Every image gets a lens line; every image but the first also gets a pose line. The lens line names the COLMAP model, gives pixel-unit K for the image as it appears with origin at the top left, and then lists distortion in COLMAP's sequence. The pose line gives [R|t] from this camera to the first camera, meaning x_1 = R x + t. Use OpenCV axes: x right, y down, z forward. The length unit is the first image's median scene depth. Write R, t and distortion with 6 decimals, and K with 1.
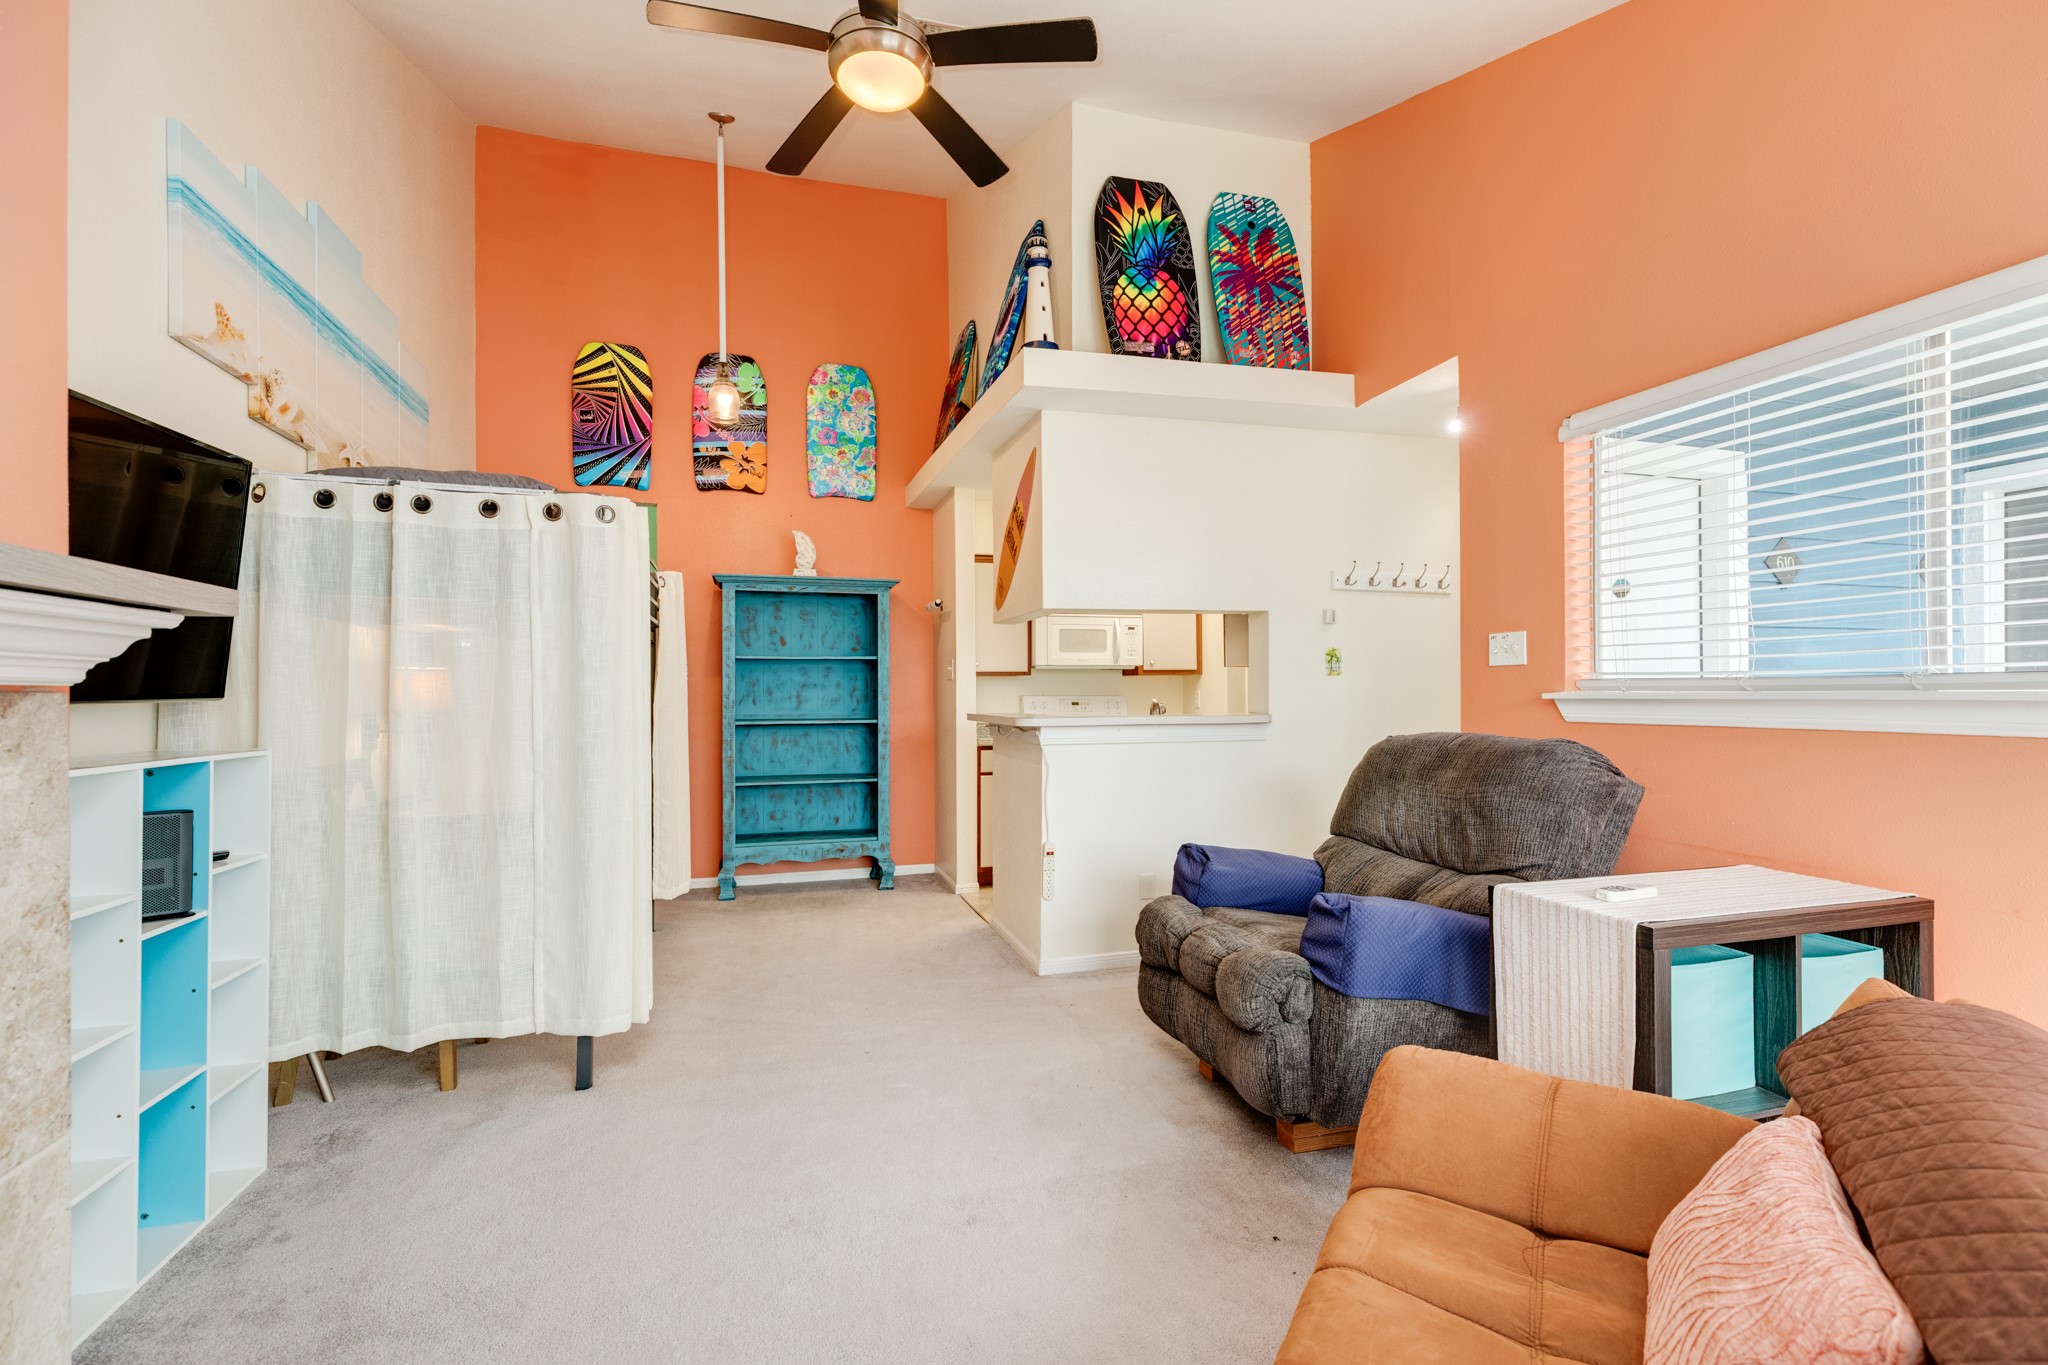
lens RADIAL K [[917.7, 0, 1028.8], [0, 917.7, 687.7], [0, 0, 1]] dist [0.003975, -0.000846]
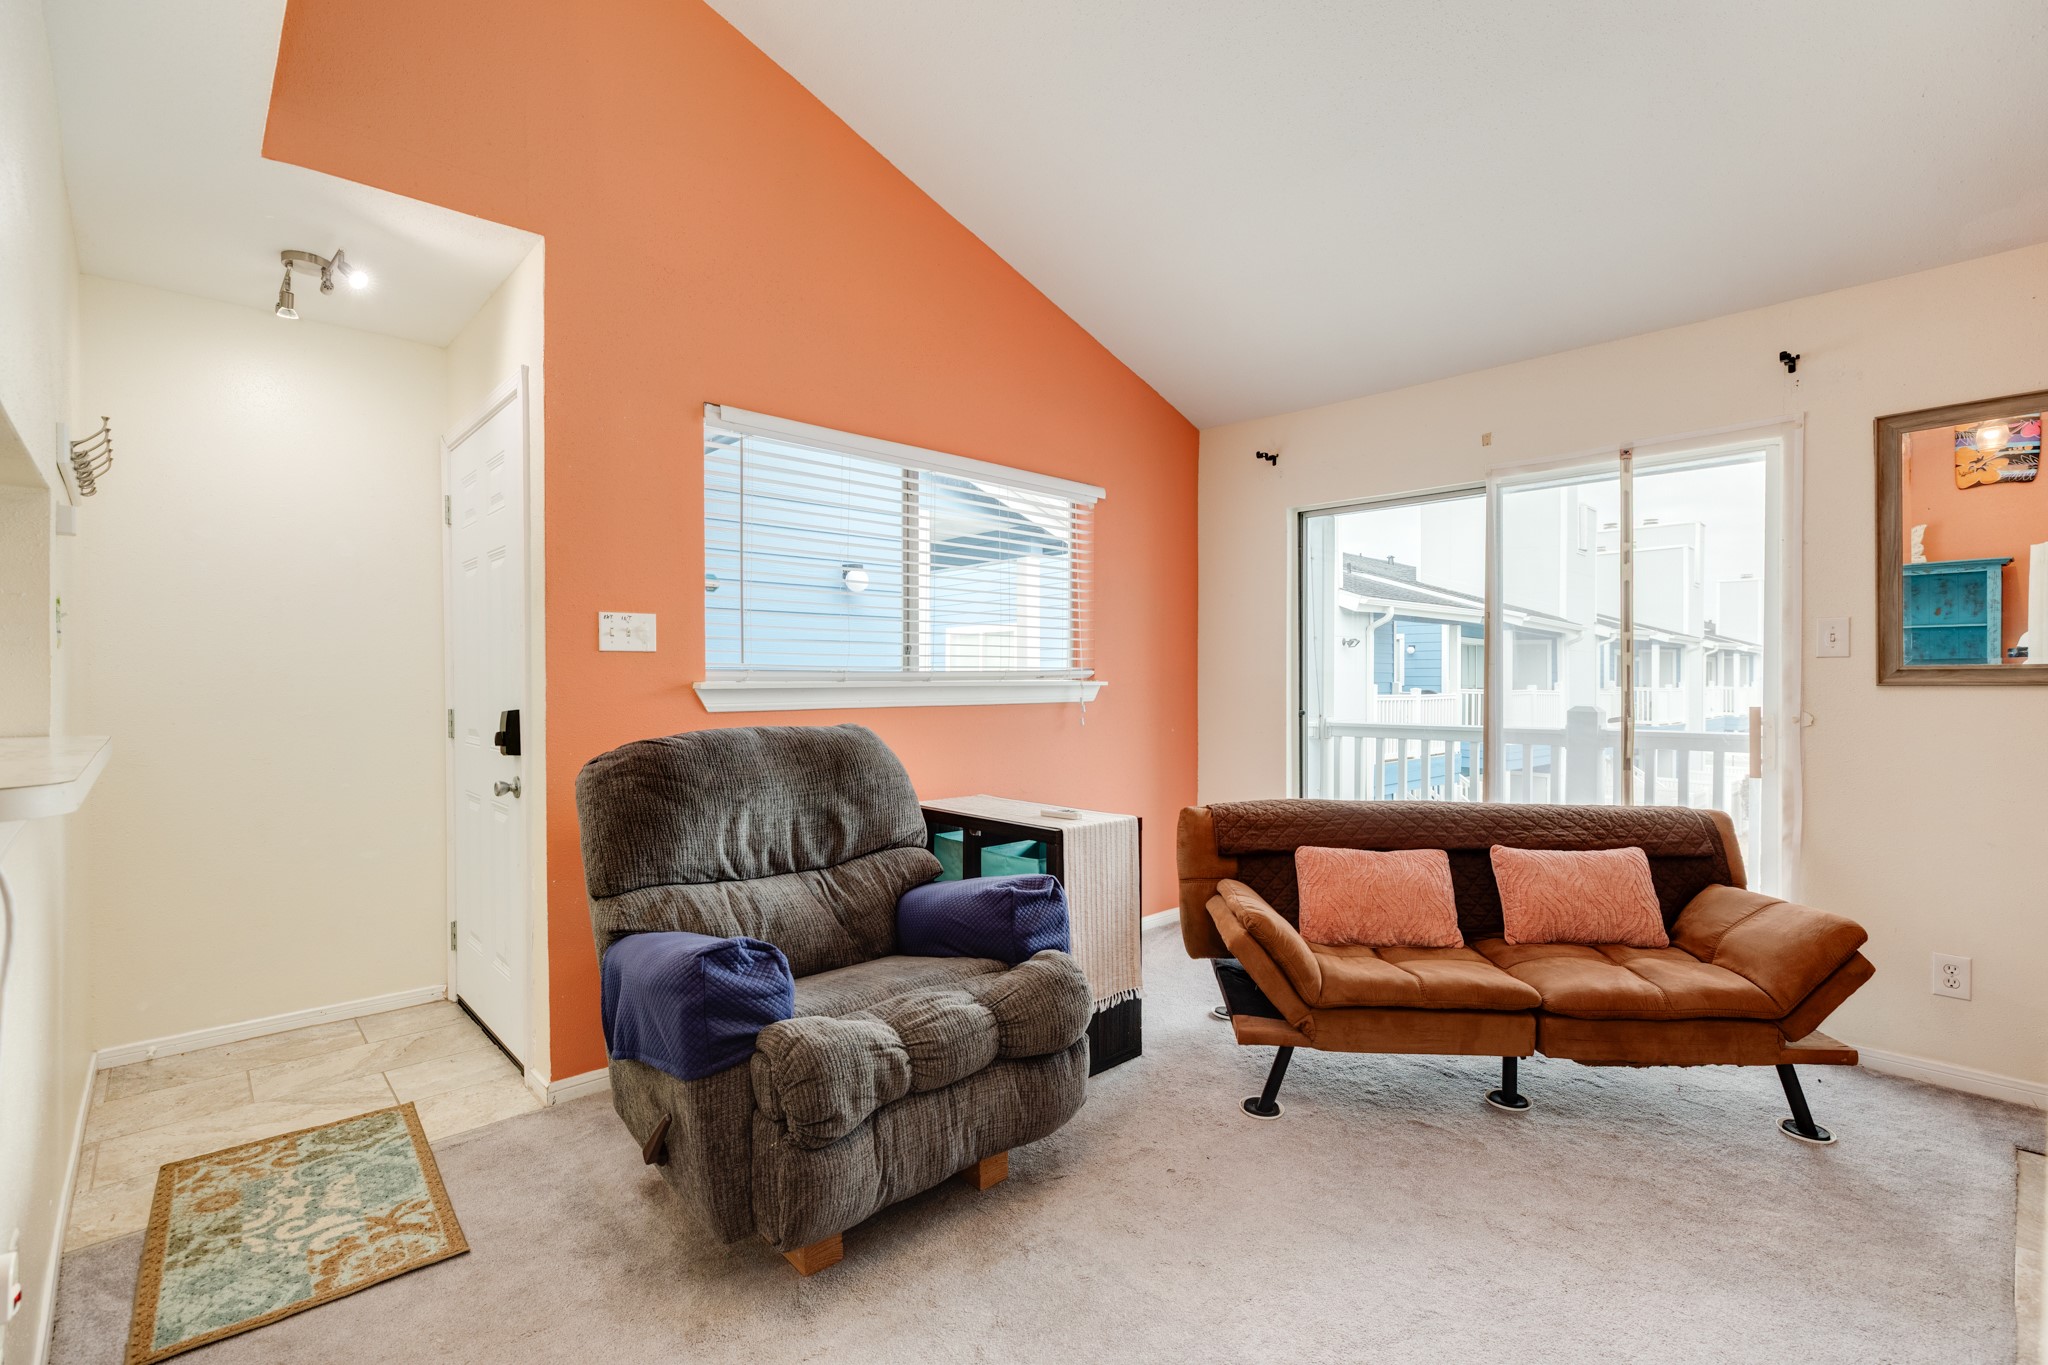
lens RADIAL K [[917.7, 0, 1028.8], [0, 917.7, 687.7], [0, 0, 1]] dist [0.003975, -0.000846]
pose [[-0.441912, -0.003676, 0.897051, -0.457494], [-0.003011, 0.999992, 0.002614, 0.006986], [-0.897053, -0.001546, -0.441919, 1.139586]]
